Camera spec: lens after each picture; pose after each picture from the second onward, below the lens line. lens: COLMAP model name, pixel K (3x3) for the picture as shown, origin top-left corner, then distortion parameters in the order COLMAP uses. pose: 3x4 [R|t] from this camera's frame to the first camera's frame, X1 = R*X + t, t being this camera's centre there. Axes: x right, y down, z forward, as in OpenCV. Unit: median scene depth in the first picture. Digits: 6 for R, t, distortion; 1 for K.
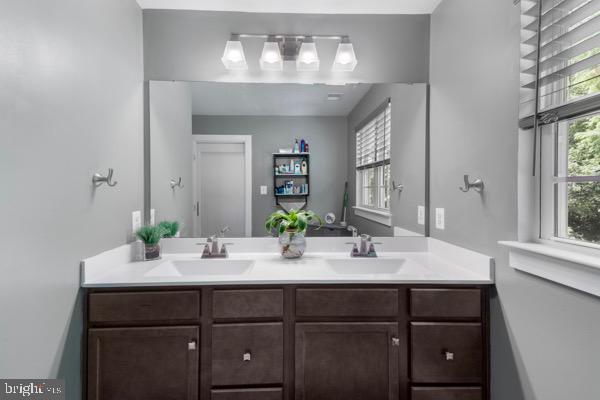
lens RADIAL K [[266.5, 0, 297.9], [0, 266.5, 194.9], [0, 0, 1]] dist [0.040990, 0.000119]
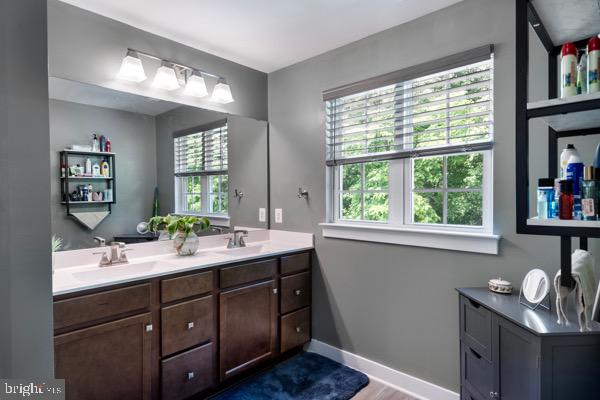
lens RADIAL K [[332.0, 0, 300.0], [0, 332.0, 200.0], [0, 0, 1]] dist [0.000289, 0.000046]
pose [[0.696518, -0.010634, 0.717460, -0.664846], [0.015616, 0.999878, -0.000340, 0.003458], [-0.717369, 0.011441, 0.696600, -0.340878]]
